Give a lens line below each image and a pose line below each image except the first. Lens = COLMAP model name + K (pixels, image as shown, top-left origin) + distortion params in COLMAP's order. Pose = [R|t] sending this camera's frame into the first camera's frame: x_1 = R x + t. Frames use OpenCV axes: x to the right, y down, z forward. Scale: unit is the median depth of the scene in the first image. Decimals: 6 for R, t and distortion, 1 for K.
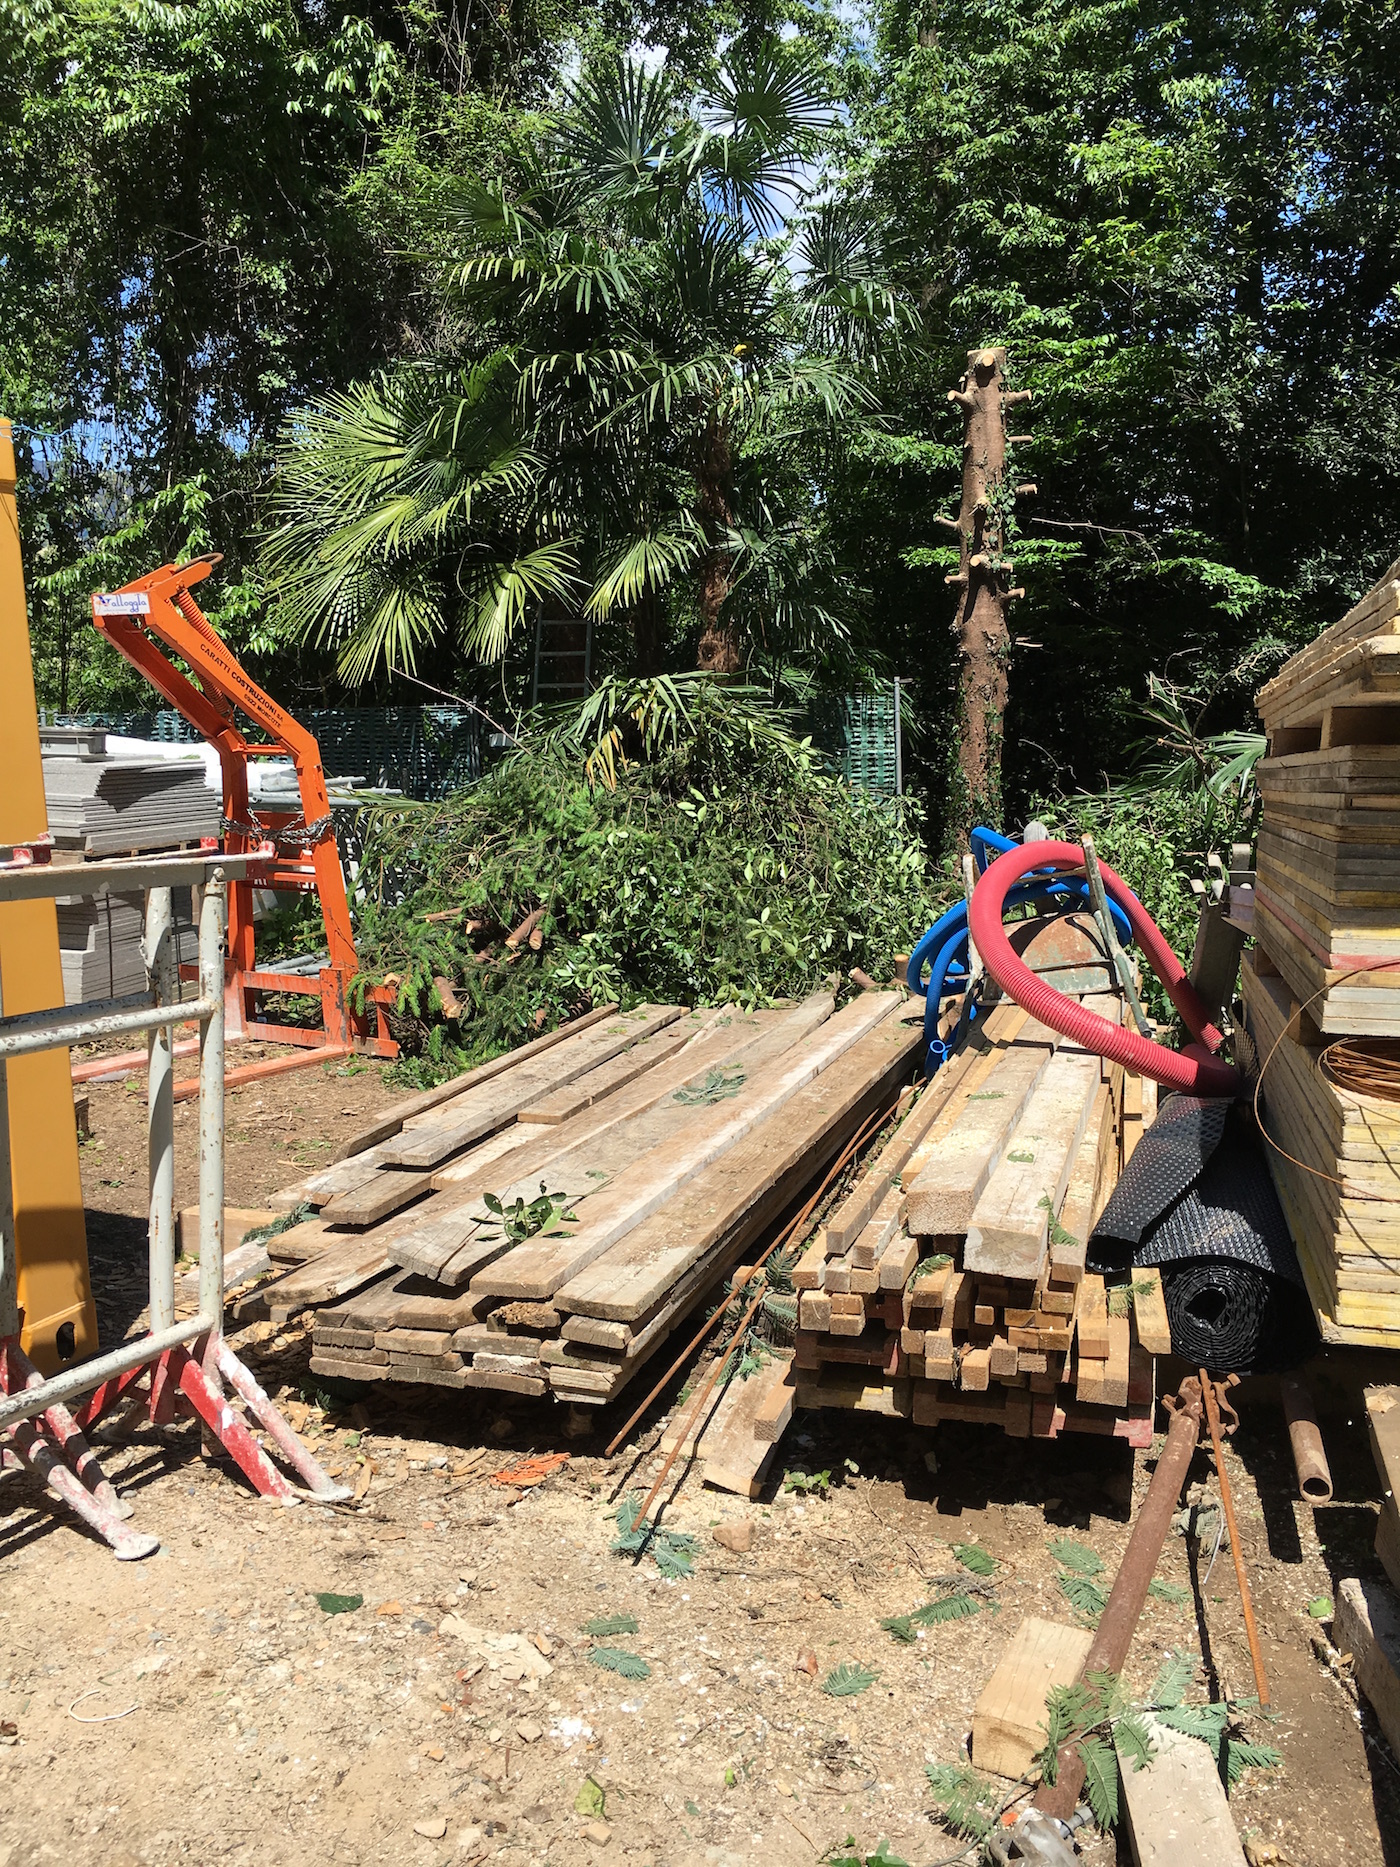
lens RADIAL K [[1586.1, 0, 701.1], [0, 1586.1, 935.1], [0, 0, 1]] dist [0.073294, -0.097532]
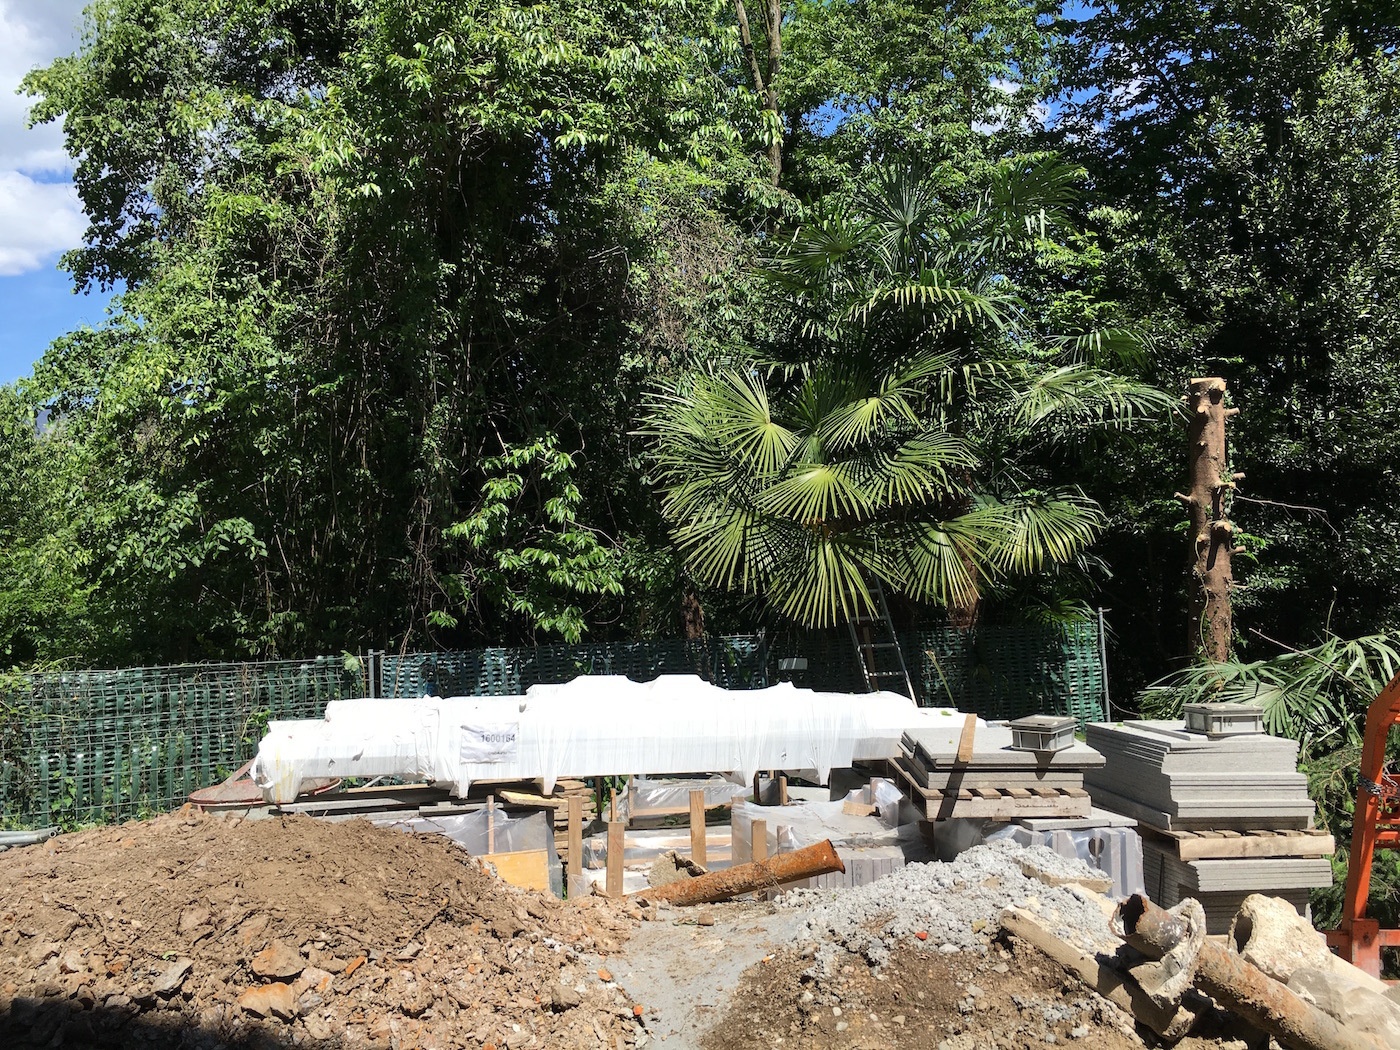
lens RADIAL K [[1189.4, 0, 700.2], [0, 1189.4, 523.5], [0, 0, 1]] dist [0.073294, -0.097532]
pose [[0.912345, 0.013004, 0.409216, -0.639582], [0.070472, 0.979590, -0.188247, -0.074854], [-0.403312, 0.200584, 0.892808, 0.264227]]
